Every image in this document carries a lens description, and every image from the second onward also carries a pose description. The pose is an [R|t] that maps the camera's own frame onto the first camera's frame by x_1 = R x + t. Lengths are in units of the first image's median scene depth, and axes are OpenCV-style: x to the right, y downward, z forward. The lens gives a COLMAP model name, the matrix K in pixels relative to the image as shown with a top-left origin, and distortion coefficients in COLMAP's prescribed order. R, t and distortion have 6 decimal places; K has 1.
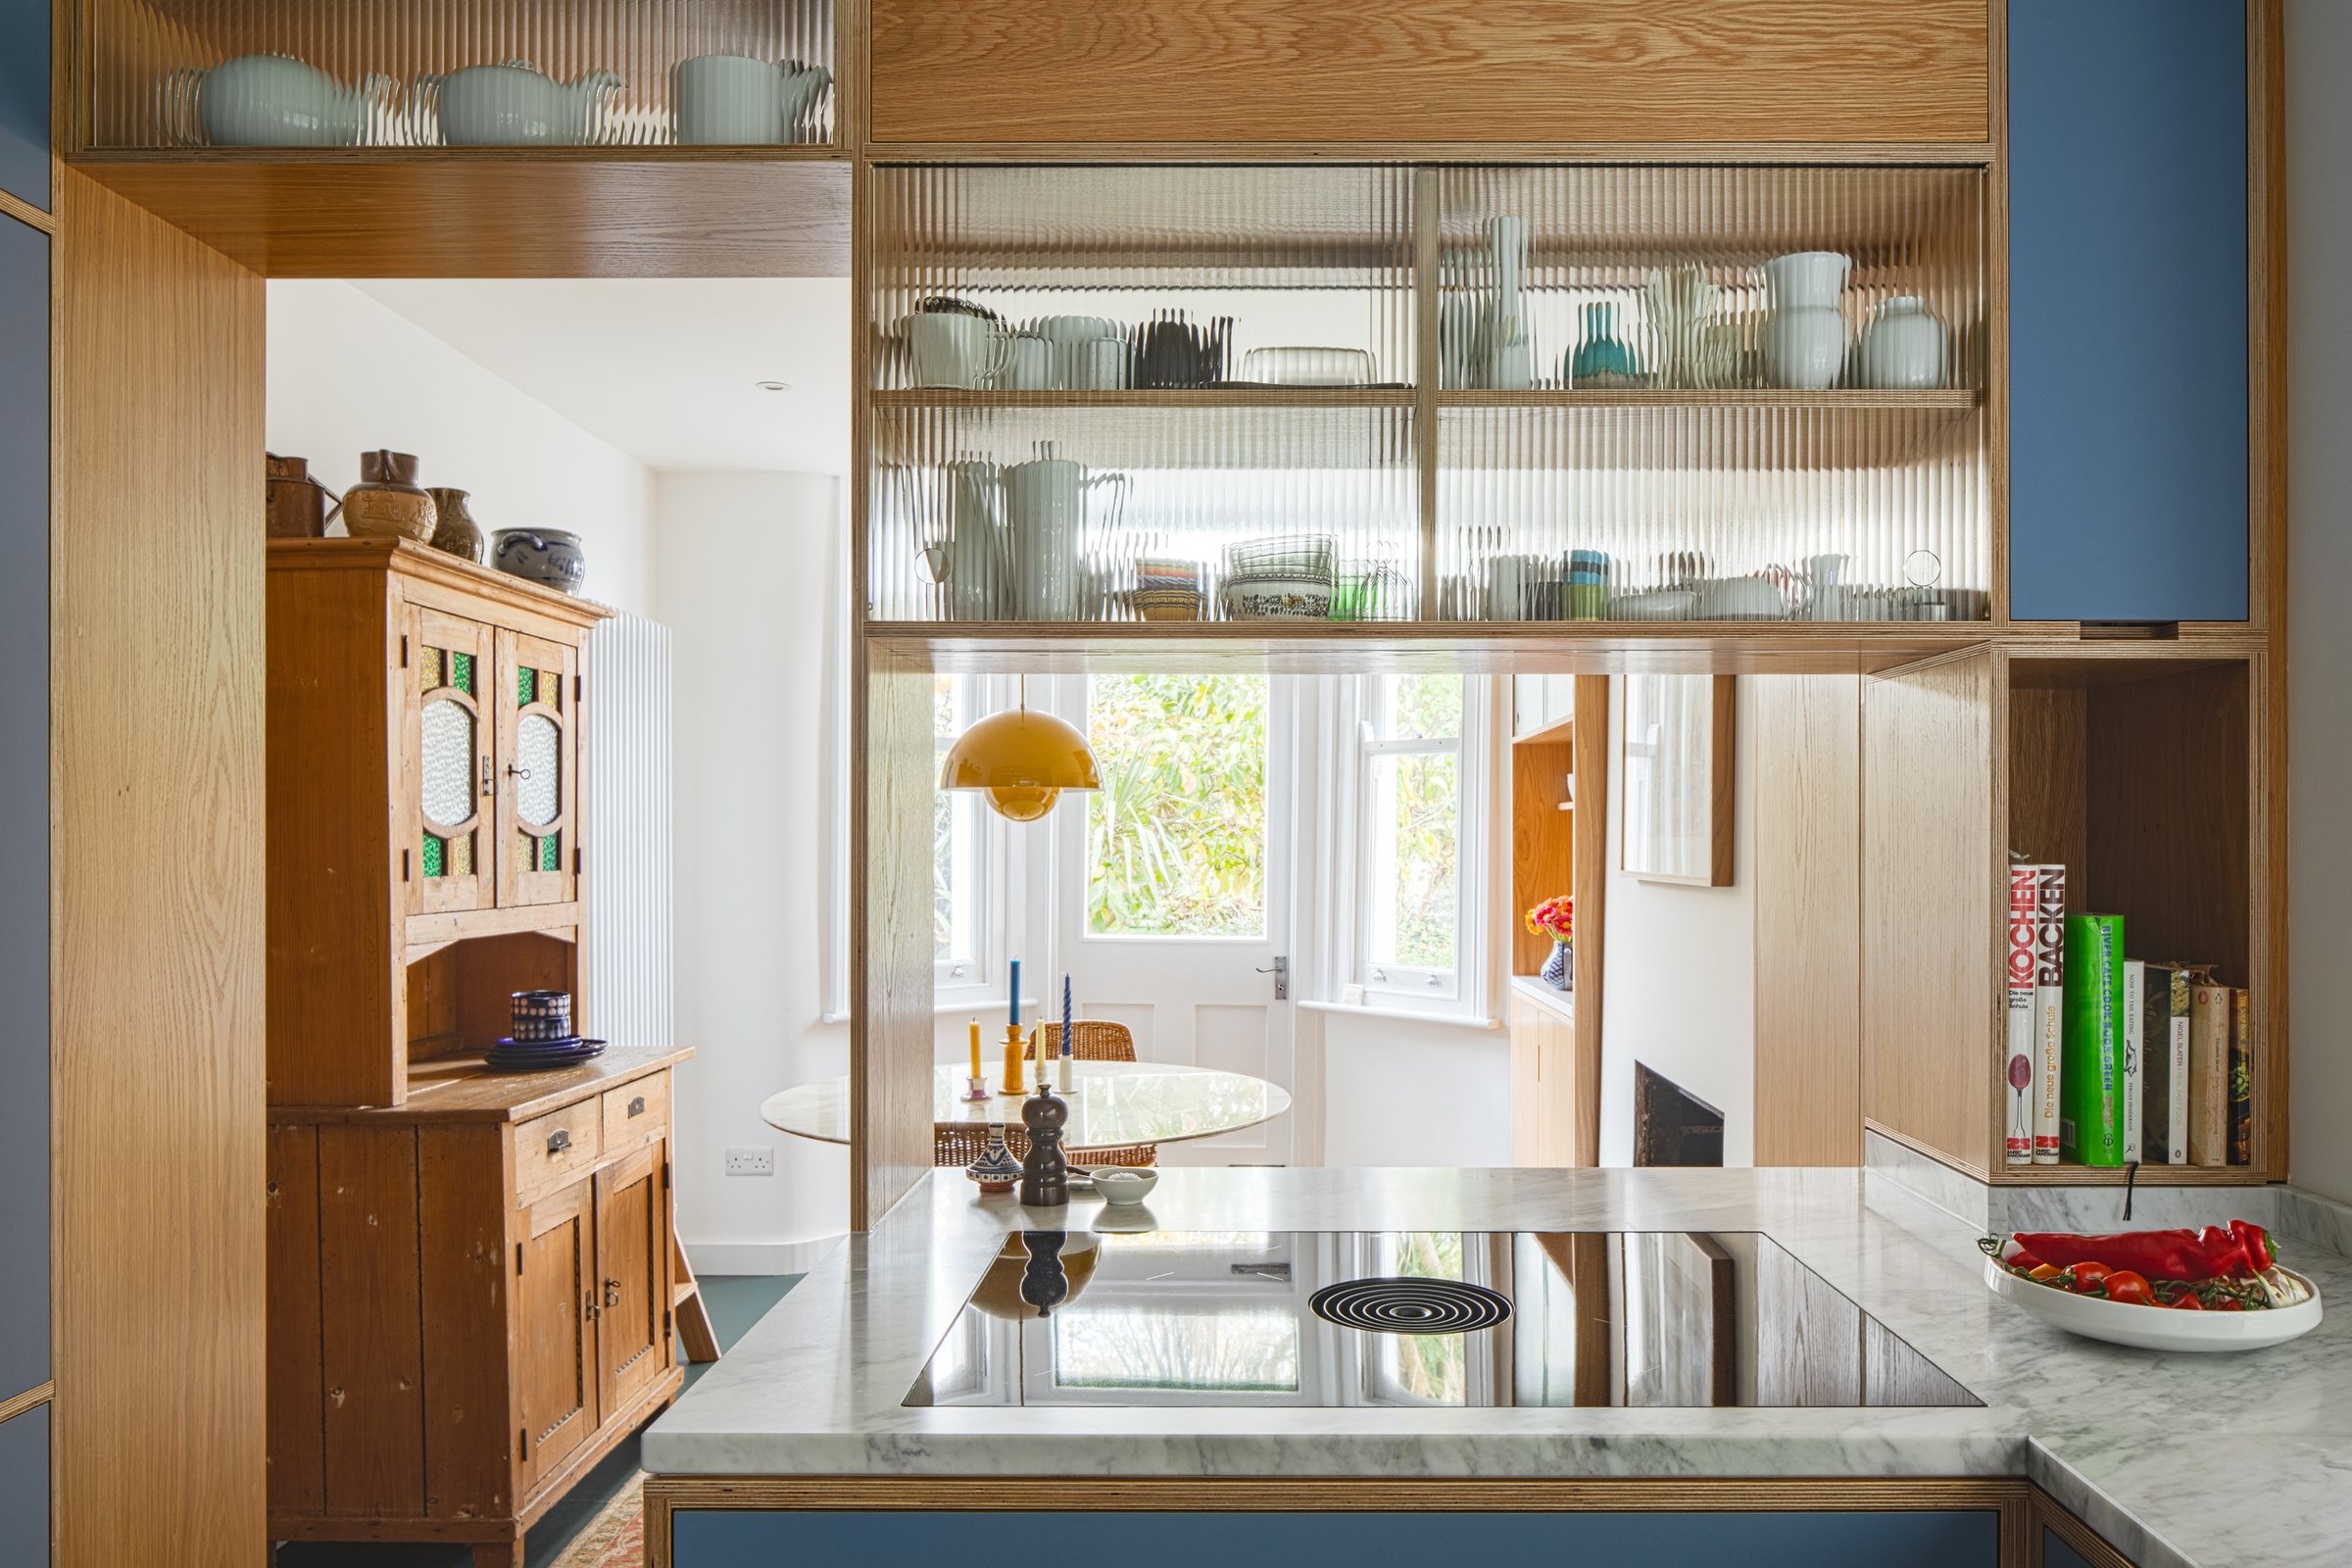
lens RADIAL K [[1608.9, 0, 1056.0], [0, 1608.9, 819.2], [0, 0, 1]] dist [-0.011604, 0.002703]
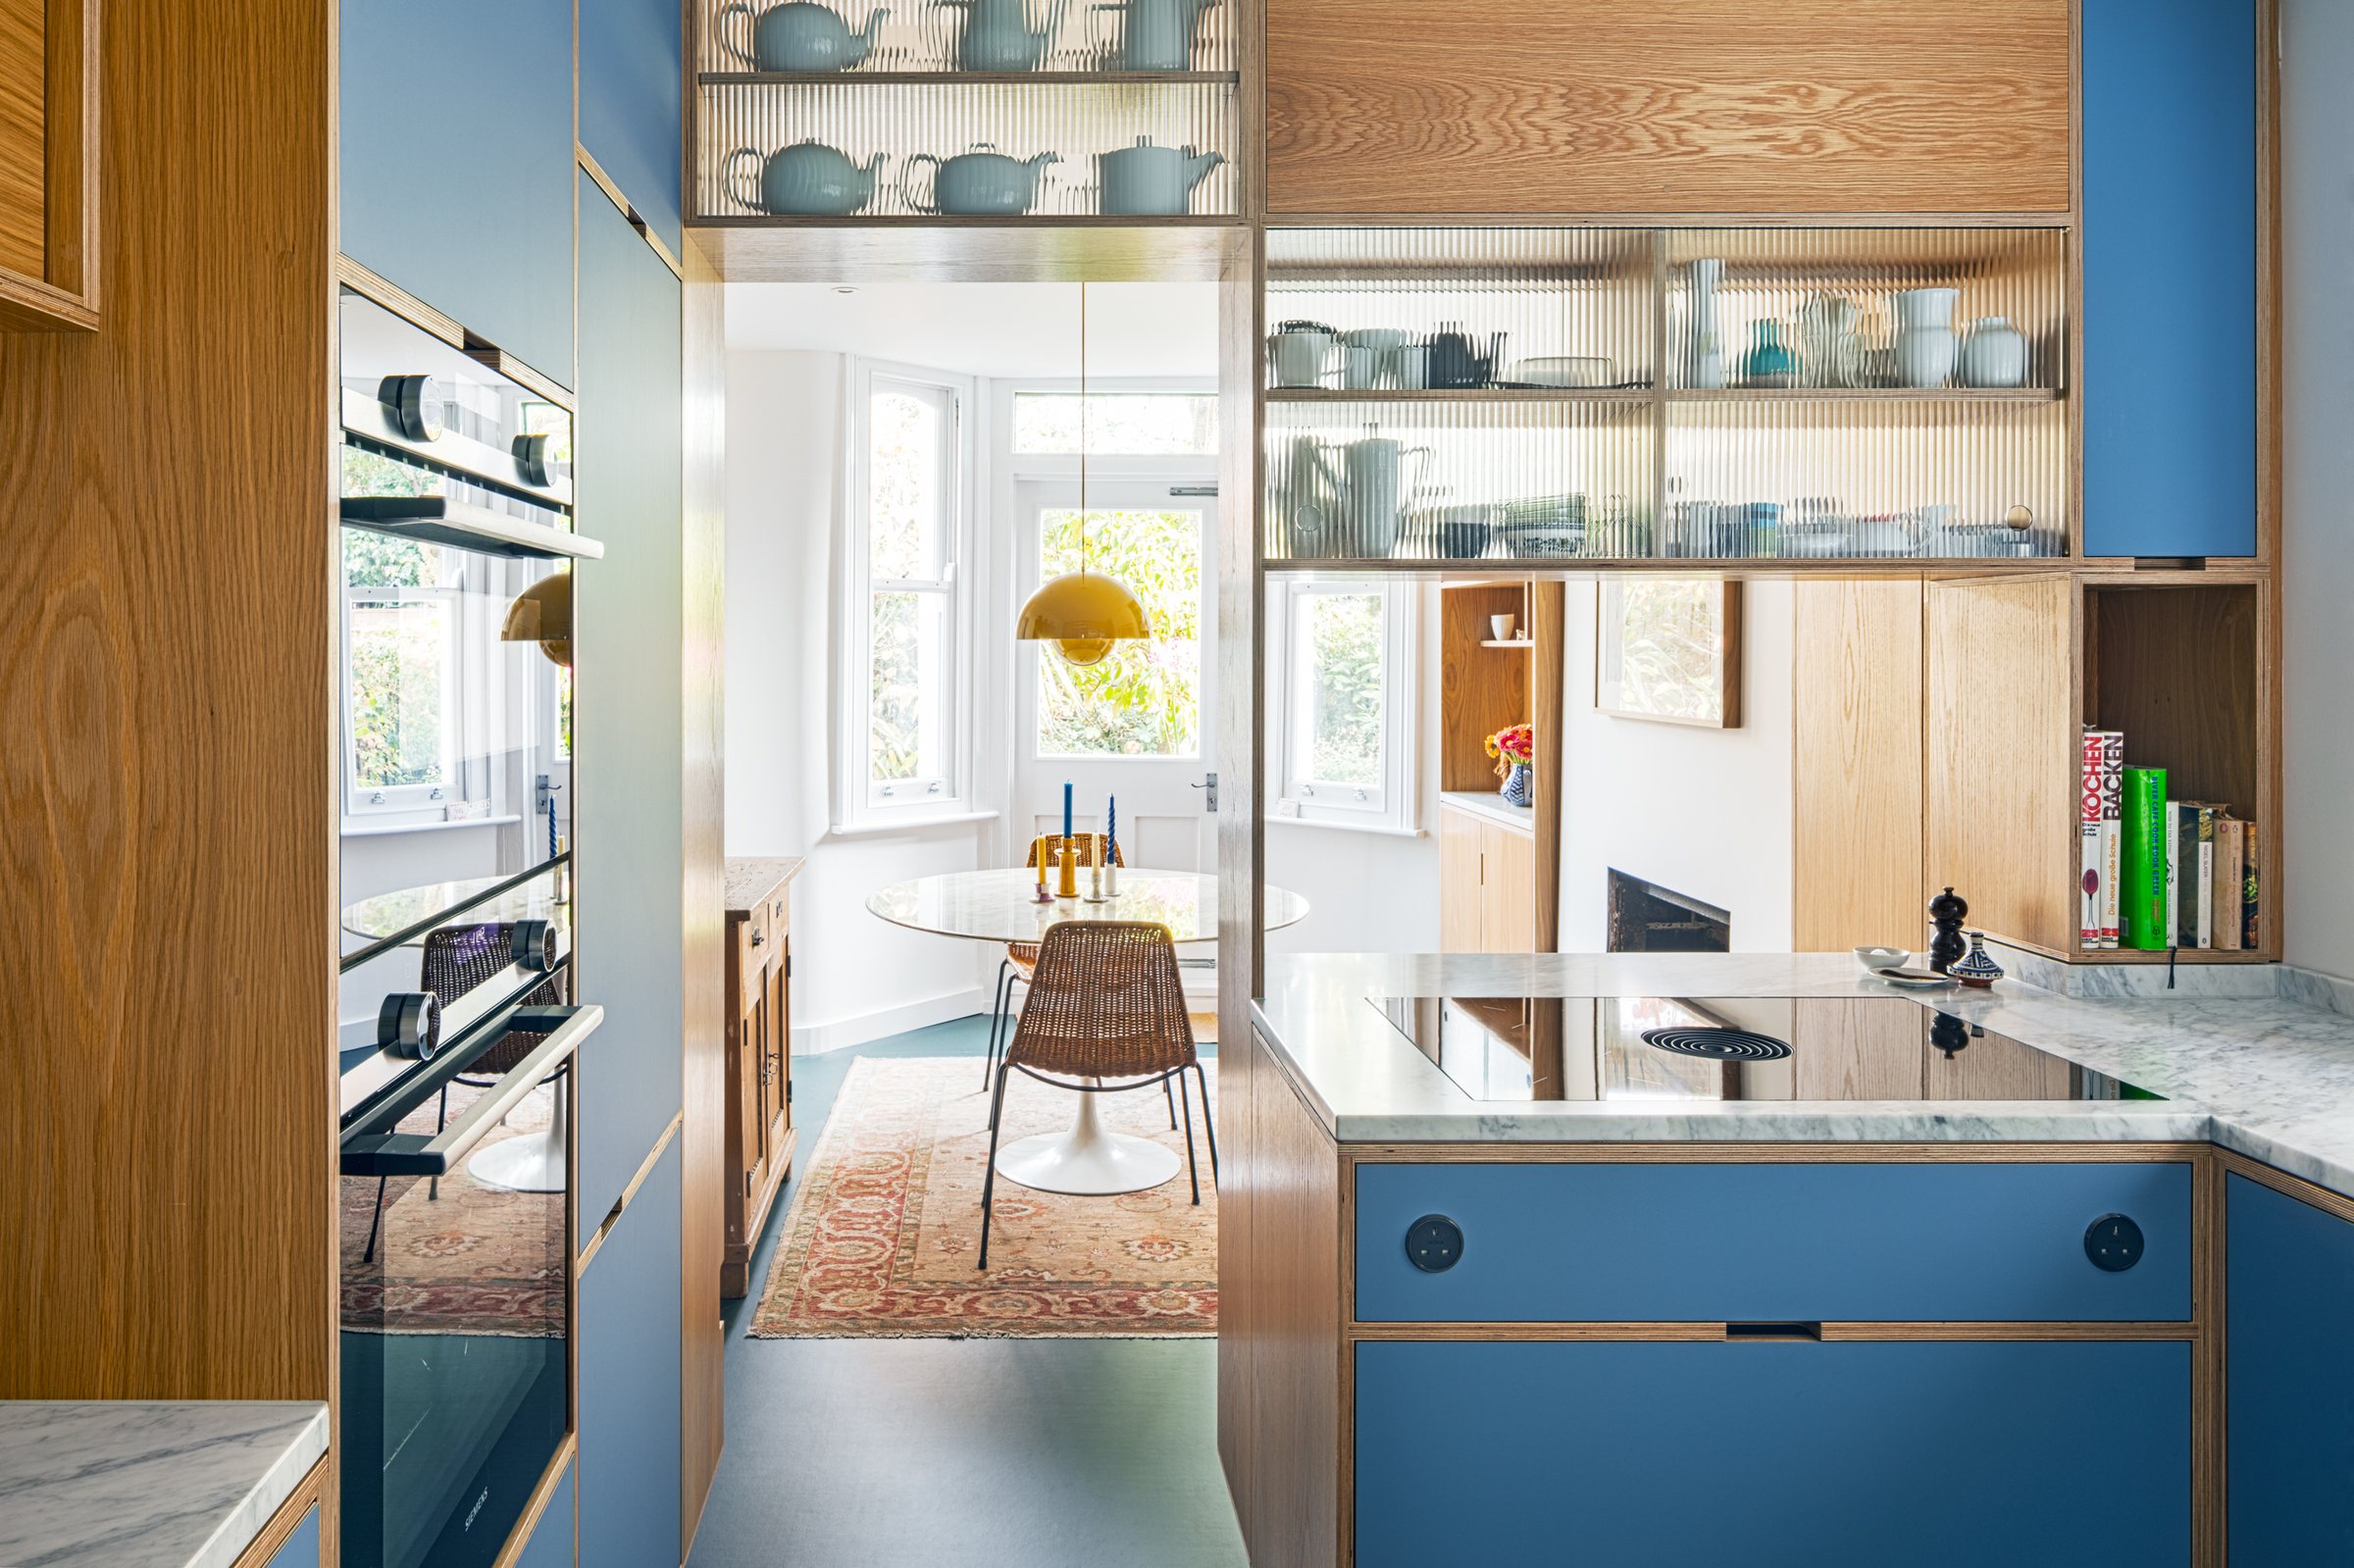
lens RADIAL K [[1446.1, 0, 995.2], [0, 1446.1, 649.1], [0, 0, 1]] dist [-0.005447, 0.001432]
pose [[0.999998, -0.000908, 0.001909, -0.350170], [0.000907, 1.000000, 0.000330, -0.045123], [-0.001909, -0.000329, 0.999998, -0.247511]]
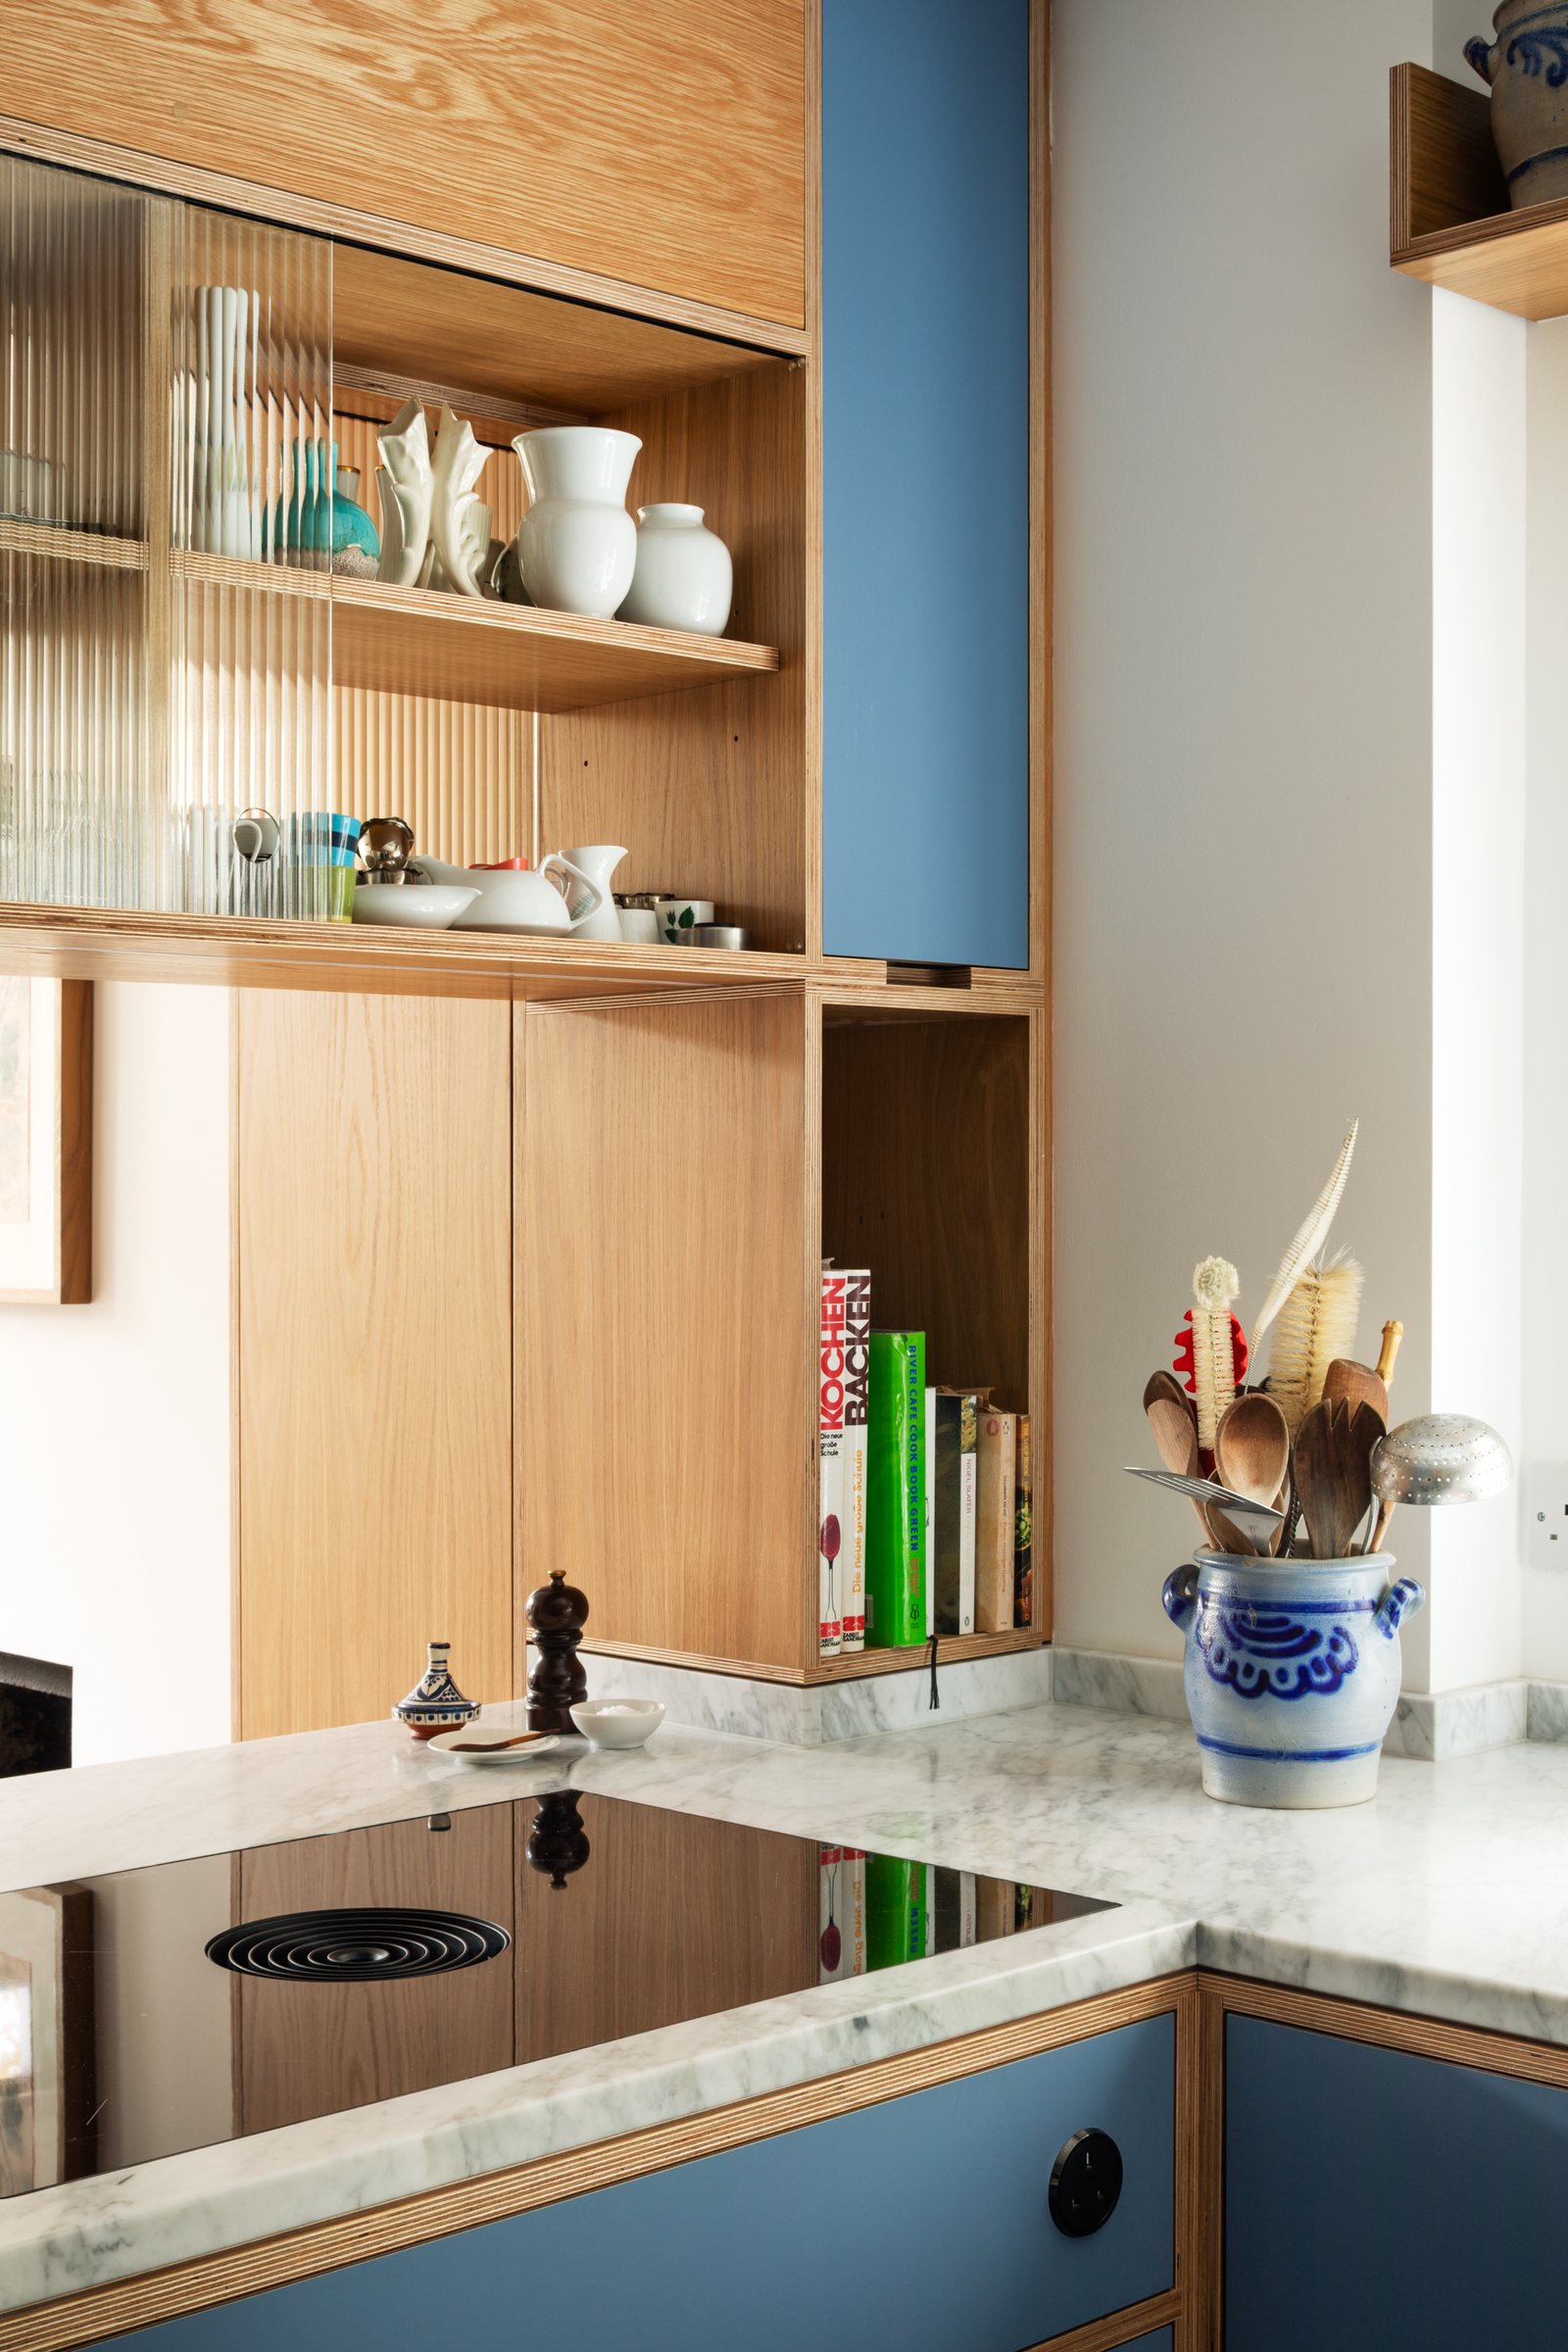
lens RADIAL K [[2934.1, 0, 725.3], [0, 2934.1, 1246.2], [0, 0, 1]] dist [-0.059748, 0.085426]
pose [[0.731446, -0.017613, 0.681672, -0.405464], [0.001666, 0.999710, 0.024043, -0.017897], [-0.681897, -0.016451, 0.731263, -0.003664]]
